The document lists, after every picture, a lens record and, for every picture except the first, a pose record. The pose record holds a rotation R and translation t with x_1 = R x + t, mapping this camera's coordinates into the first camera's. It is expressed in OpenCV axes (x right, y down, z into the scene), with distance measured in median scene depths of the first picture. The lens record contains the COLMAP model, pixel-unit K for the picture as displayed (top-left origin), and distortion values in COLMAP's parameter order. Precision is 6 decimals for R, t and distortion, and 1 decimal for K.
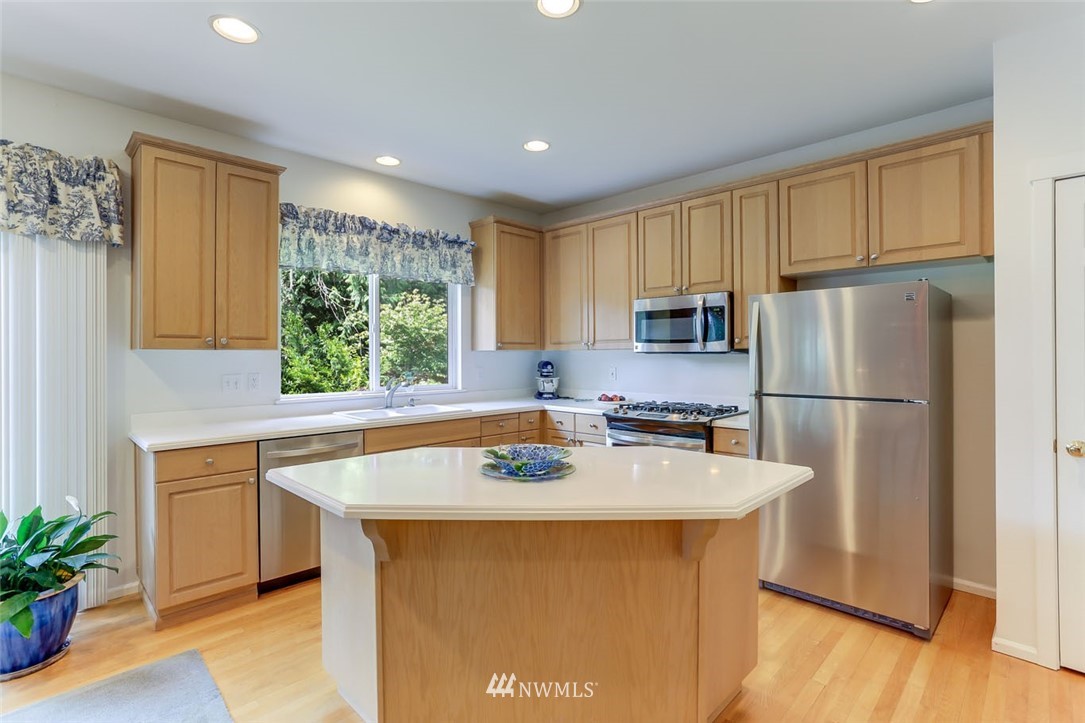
lens RADIAL K [[527.8, 0, 548.7], [0, 527.8, 354.3], [0, 0, 1]] dist [-0.025893, 0.015034]
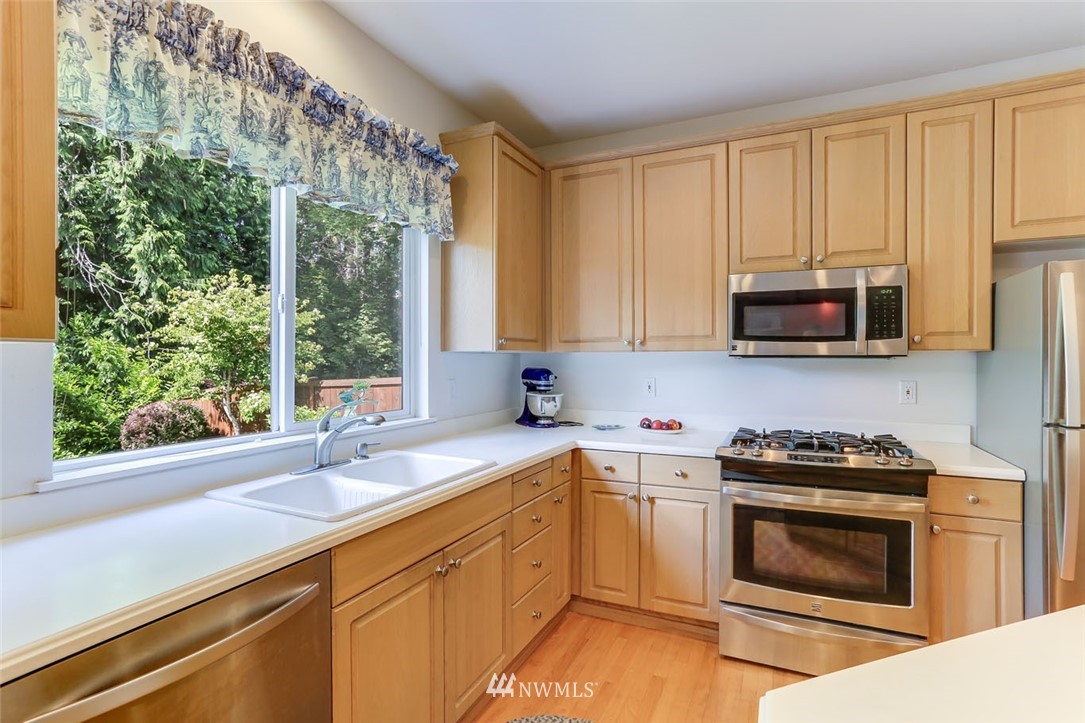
lens RADIAL K [[527.8, 0, 551.4], [0, 527.8, 360.8], [0, 0, 1]] dist [-0.025893, 0.015034]
pose [[0.942815, 0.001325, 0.333313, -0.276006], [-0.002882, 0.999987, 0.004178, 0.000586], [-0.333303, -0.004900, 0.942807, 0.487643]]
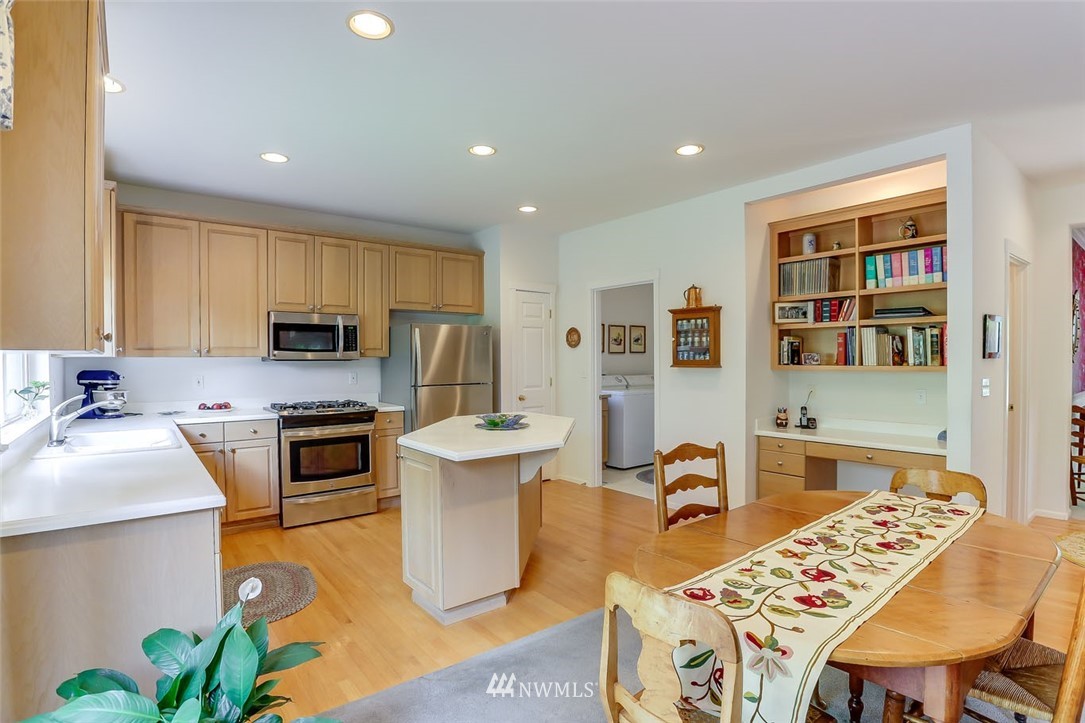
lens RADIAL K [[544.4, 0, 523.9], [0, 544.4, 363.1], [0, 0, 1]] dist [-0.029201, 0.000288]
pose [[0.155380, -0.006801, 0.987831, -0.909517], [0.001539, 0.999977, 0.006643, -0.003417], [-0.987854, 0.000488, 0.155386, 0.329033]]
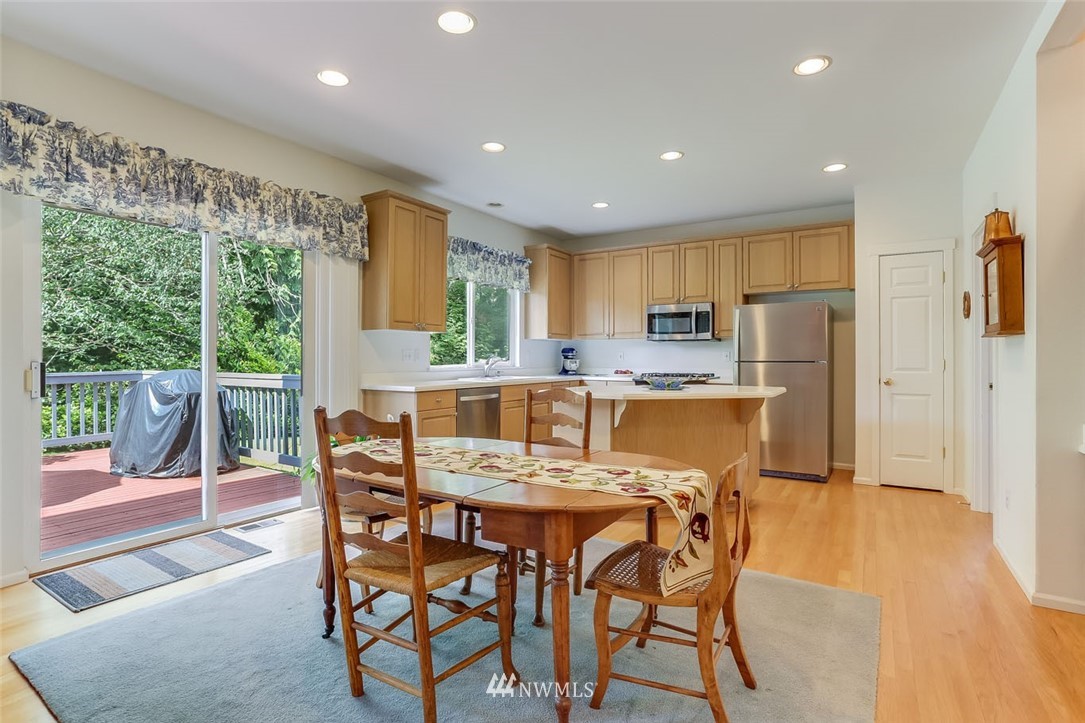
lens RADIAL K [[527.8, 0, 562.8], [0, 527.8, 358.1], [0, 0, 1]] dist [-0.025893, 0.015034]
pose [[0.972419, 0.004155, 0.233203, -0.450229], [-0.004280, 0.999991, 0.000030, 0.051149], [-0.233200, -0.001027, 0.972428, -0.444081]]
